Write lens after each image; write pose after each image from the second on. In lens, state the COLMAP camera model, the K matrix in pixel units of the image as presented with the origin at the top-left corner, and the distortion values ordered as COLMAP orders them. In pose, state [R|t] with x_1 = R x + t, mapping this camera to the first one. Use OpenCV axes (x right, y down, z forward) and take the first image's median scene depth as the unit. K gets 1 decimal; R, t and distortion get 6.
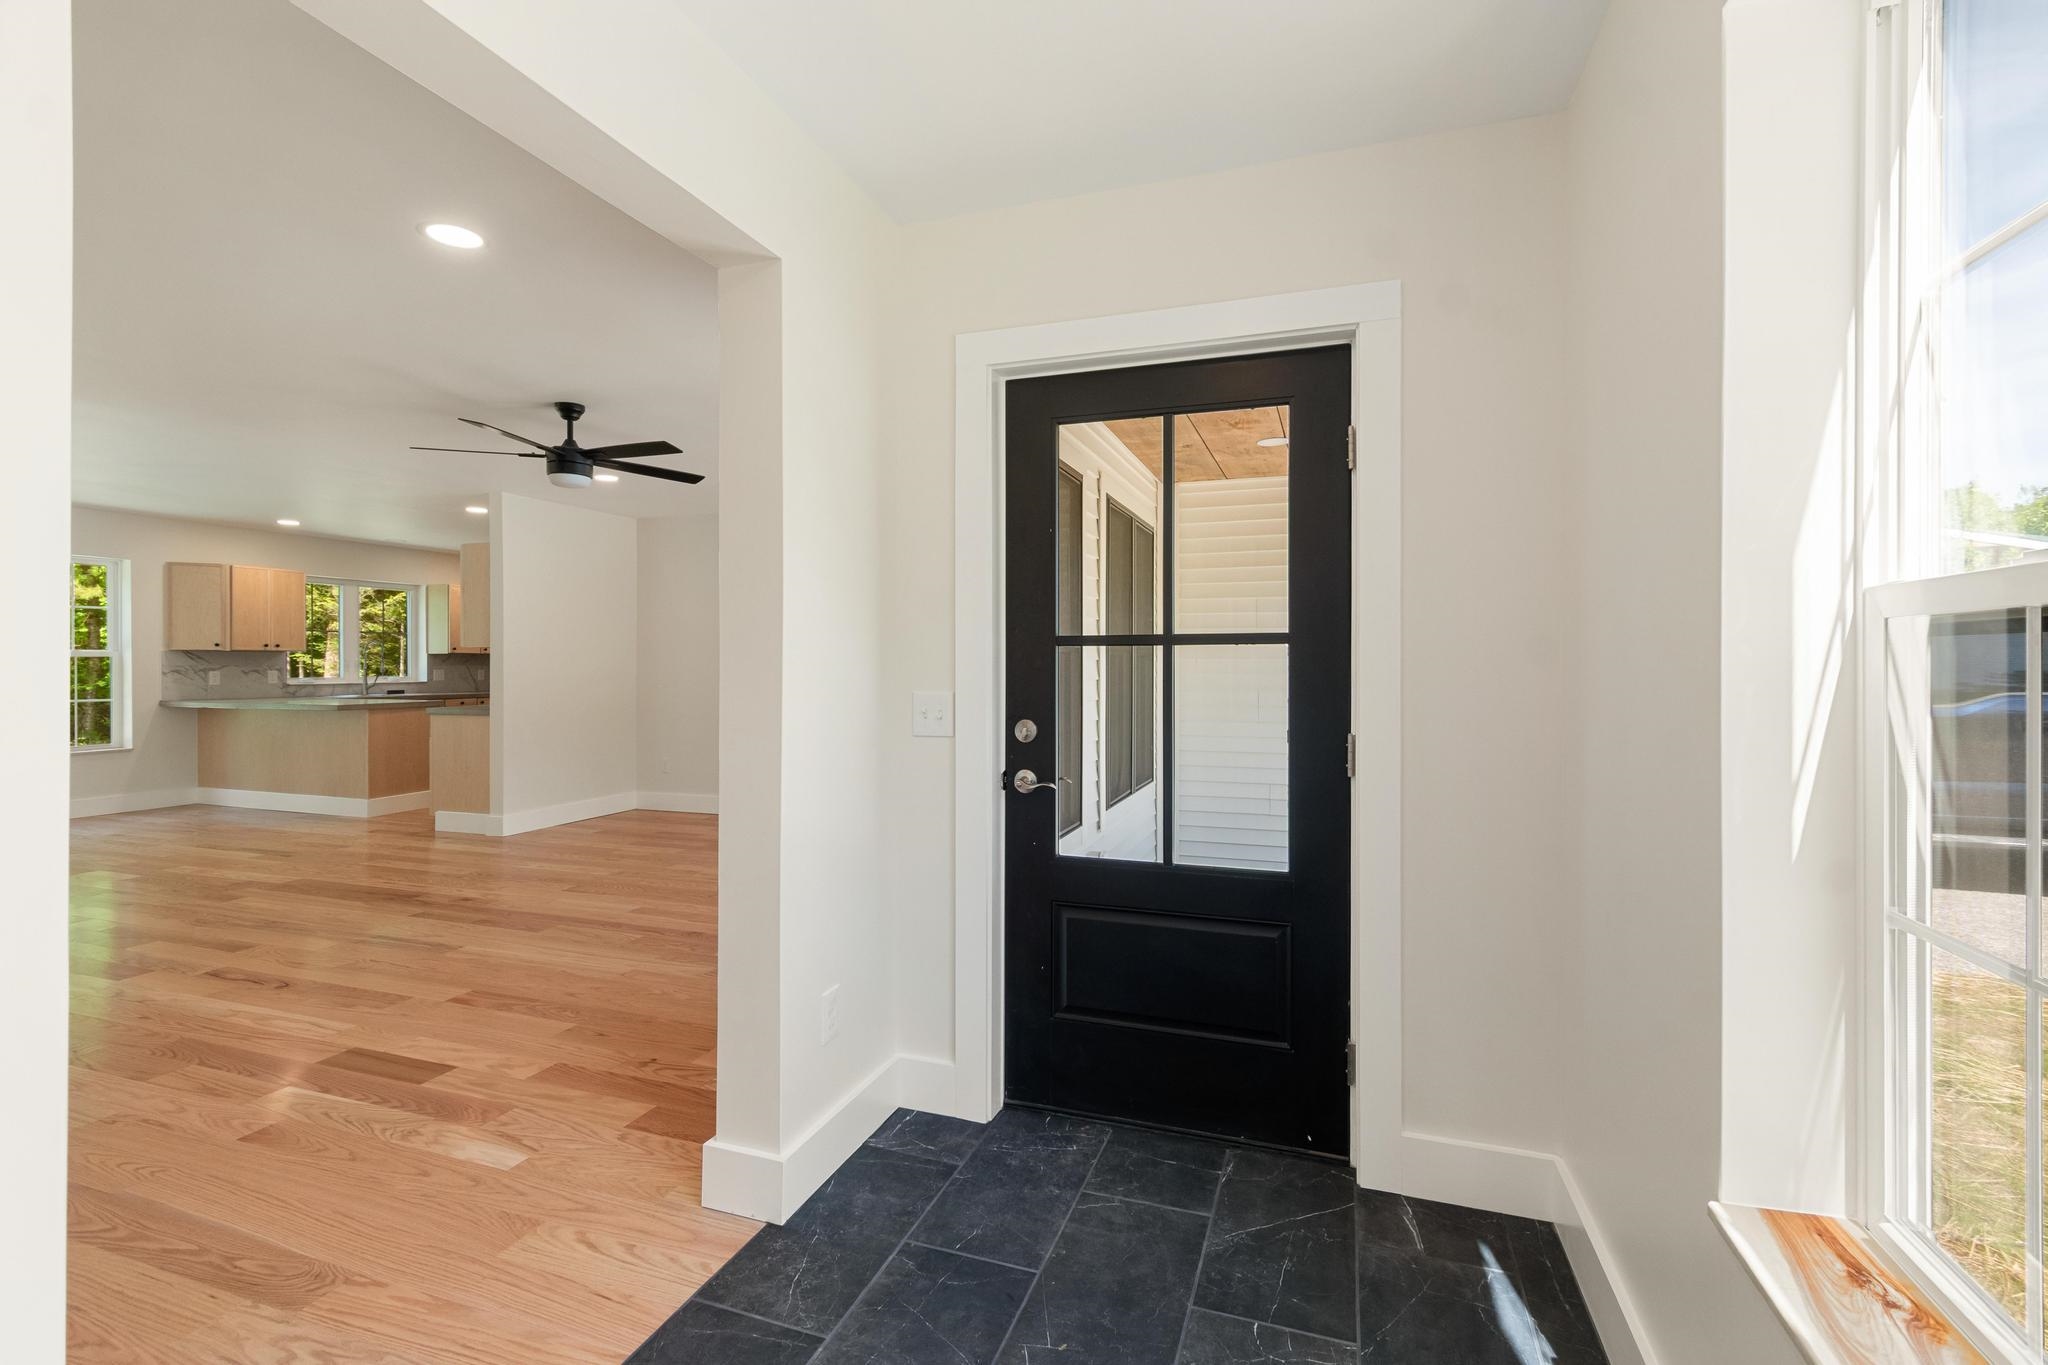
lens RADIAL K [[906.6, 0, 1028.6], [0, 906.6, 660.3], [0, 0, 1]] dist [-0.000696, -0.000580]
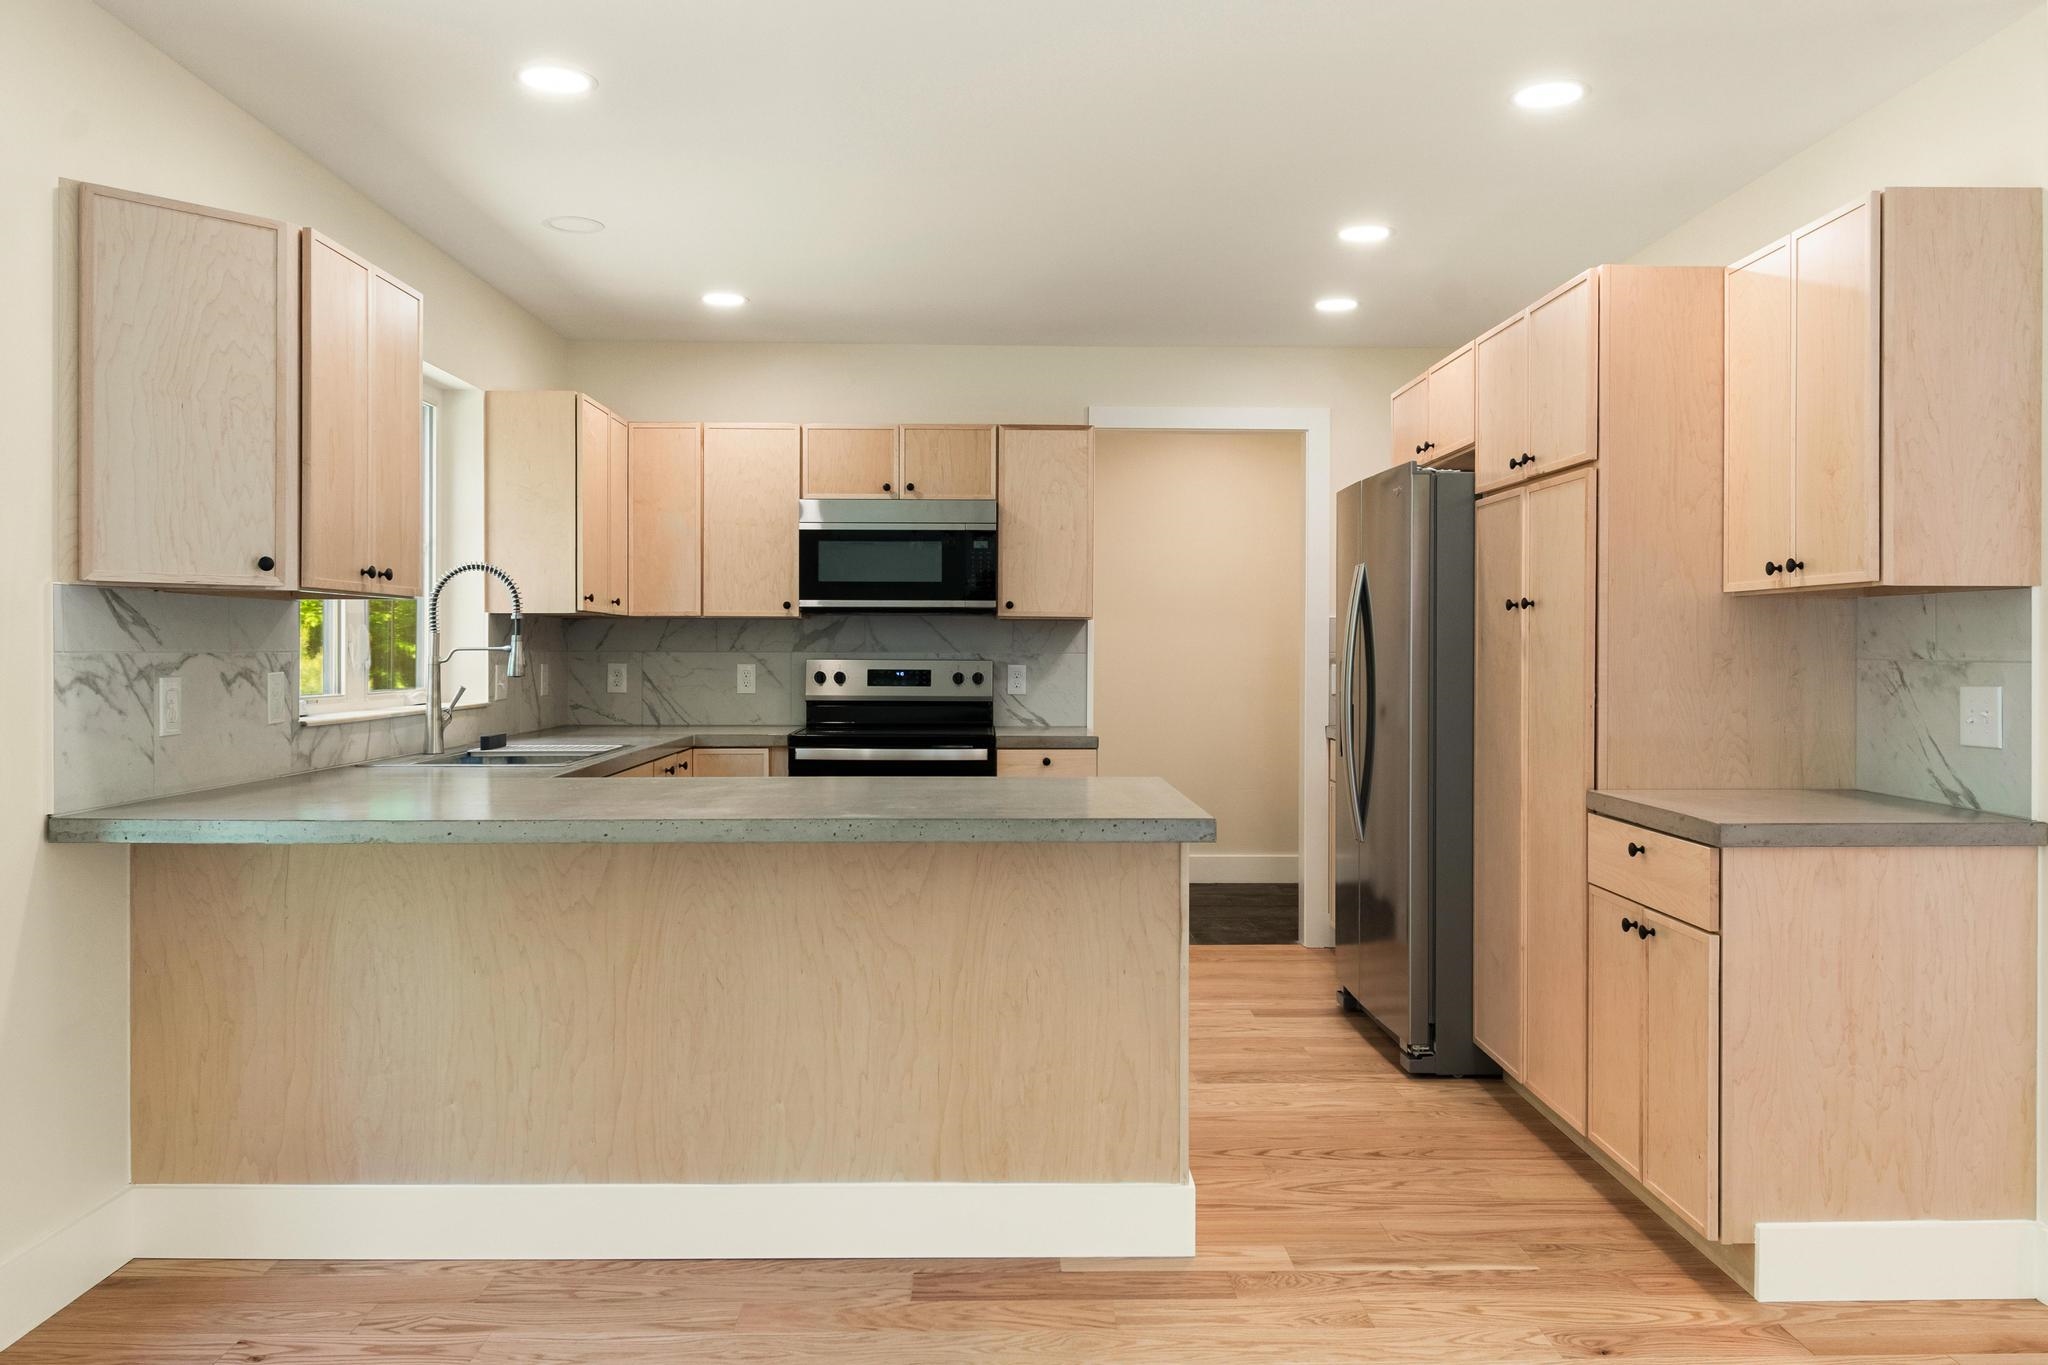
lens RADIAL K [[1496.8, 0, 1021.0], [0, 1496.8, 649.5], [0, 0, 1]] dist [-0.001058, -0.001239]
pose [[0.941324, 0.000575, 0.337503, -0.835618], [-0.002221, 0.999987, 0.004490, 0.002736], [-0.337496, -0.004977, 0.941314, 0.567970]]
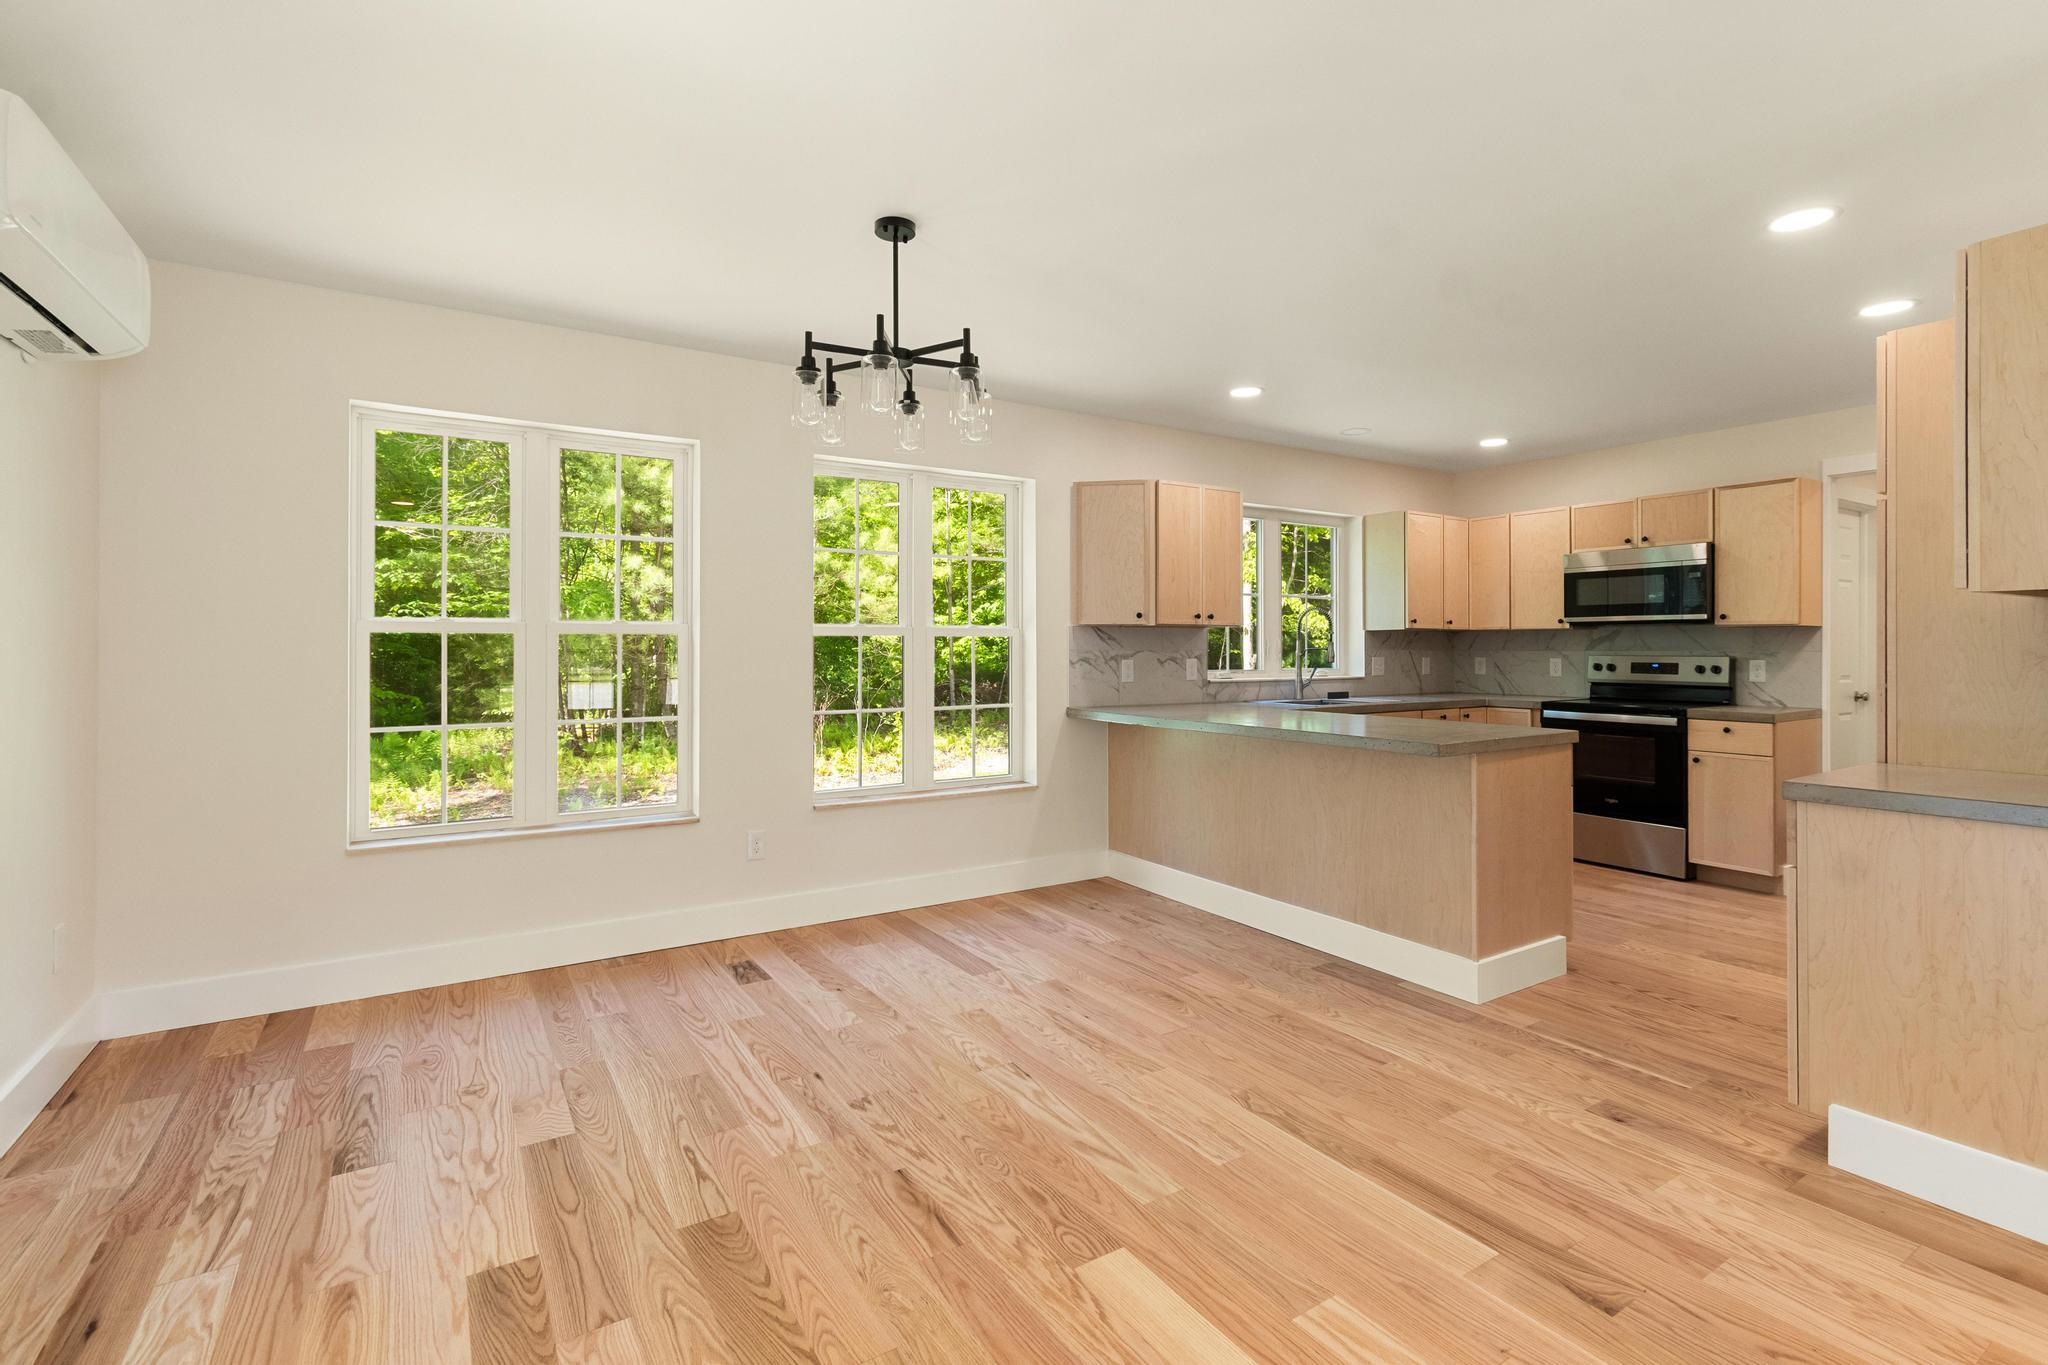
lens RADIAL K [[929.1, 0, 1041.4], [0, 929.1, 643.3], [0, 0, 1]] dist [-0.000039, -0.001779]
pose [[0.783480, -0.003898, -0.621405, -0.561738], [0.003033, 0.999992, -0.002448, 0.002378], [0.621409, 0.000033, 0.783486, 0.477345]]
